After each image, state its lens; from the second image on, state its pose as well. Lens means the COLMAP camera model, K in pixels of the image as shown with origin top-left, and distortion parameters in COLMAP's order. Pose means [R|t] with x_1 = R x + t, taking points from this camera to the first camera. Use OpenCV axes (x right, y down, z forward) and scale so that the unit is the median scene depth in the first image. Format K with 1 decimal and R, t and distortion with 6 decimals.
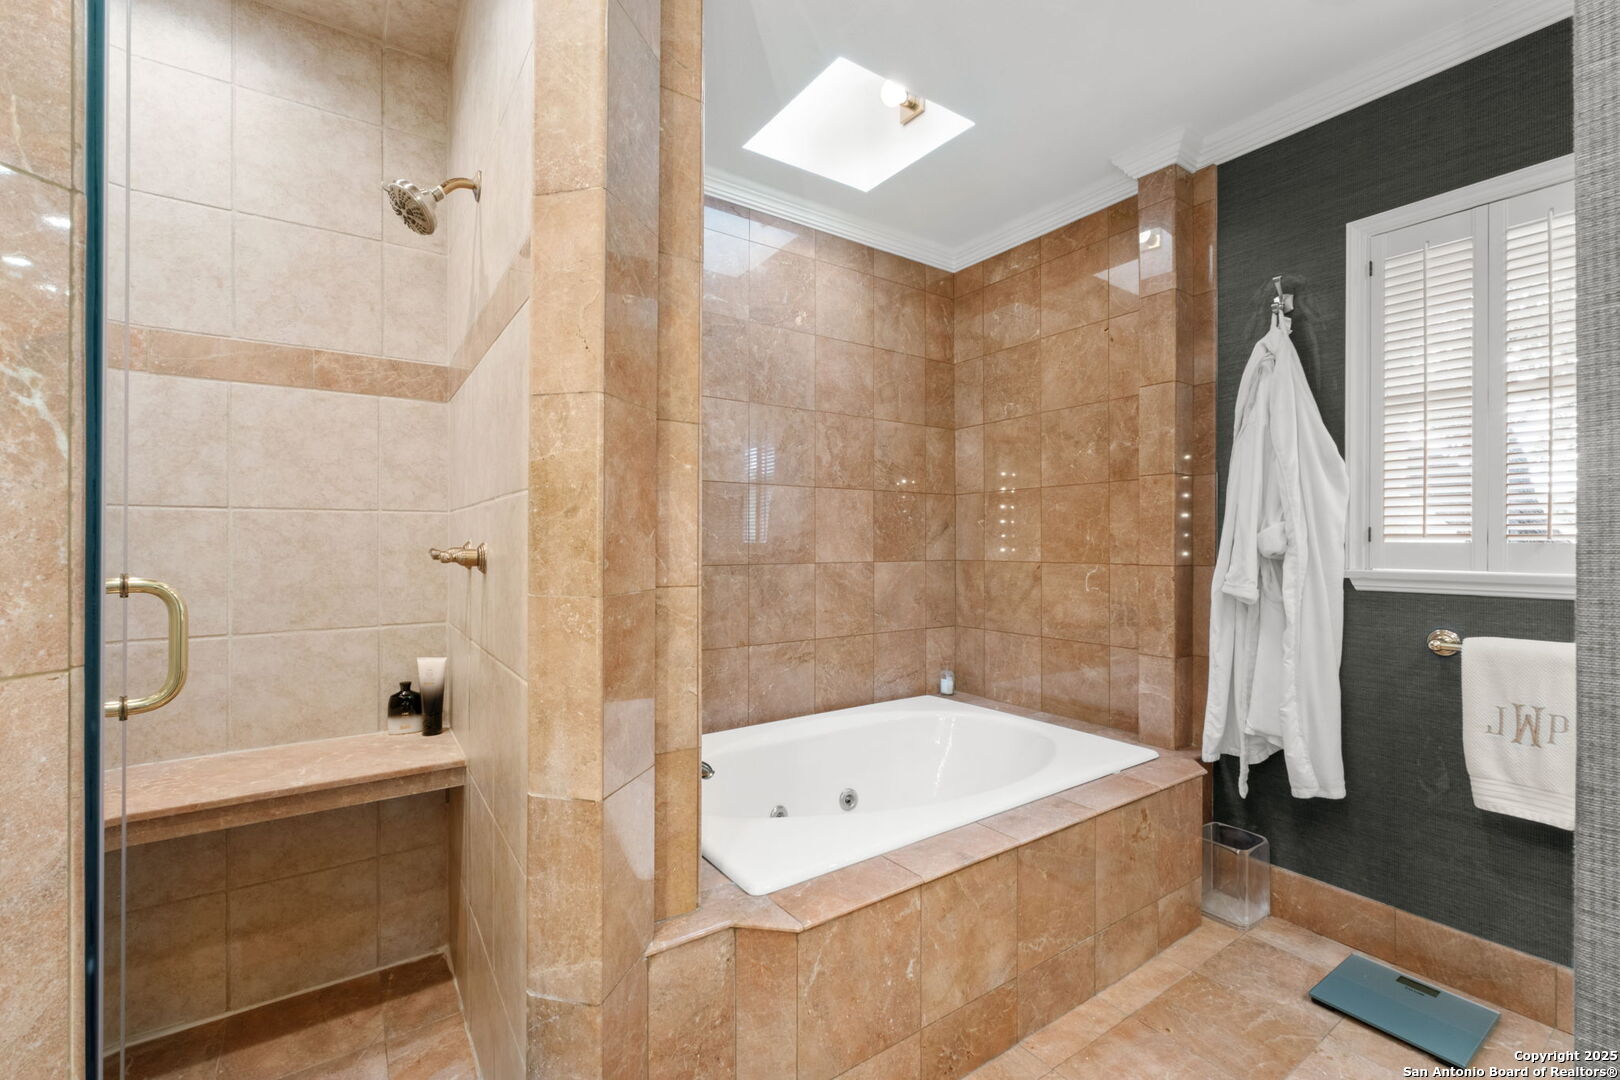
lens RADIAL K [[672.8, 0, 812.9], [0, 672.8, 541.3], [0, 0, 1]] dist [-0.002090, 0.000009]
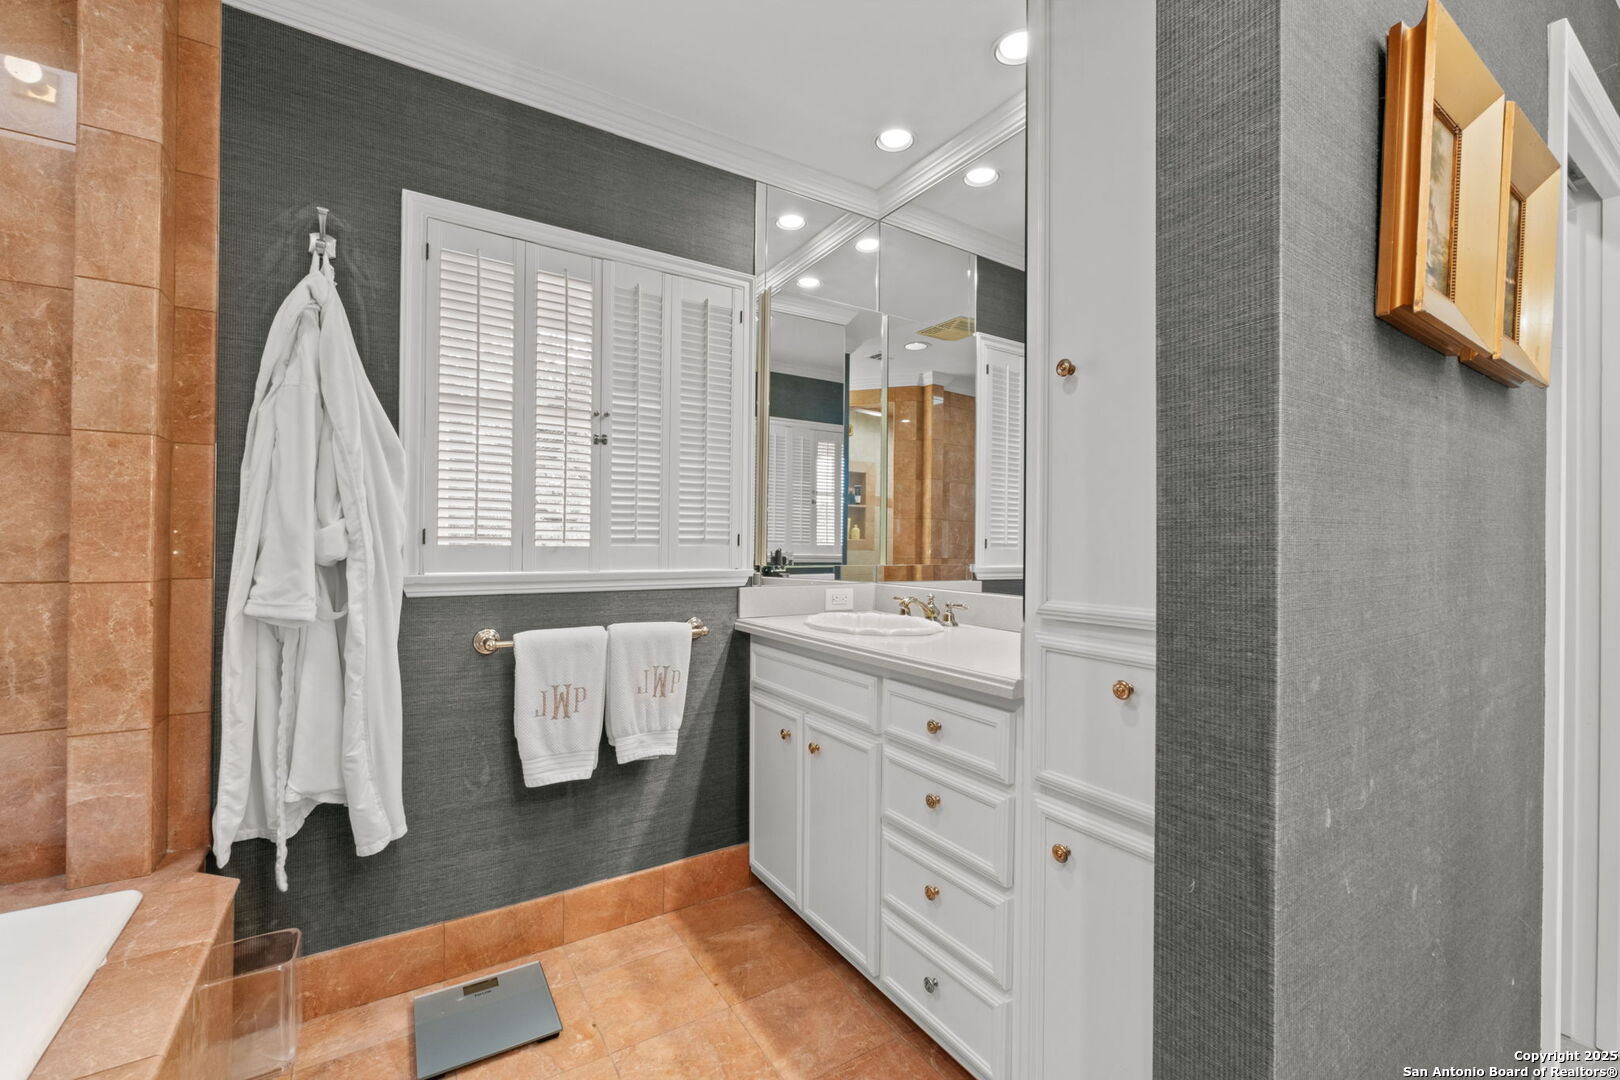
lens RADIAL K [[672.8, 0, 812.9], [0, 672.8, 541.3], [0, 0, 1]] dist [-0.002090, 0.000009]
pose [[0.048222, 0.001093, 0.998836, -0.076236], [-0.010559, 0.999944, -0.000584, -0.008942], [-0.998781, -0.010519, 0.048231, 0.424142]]
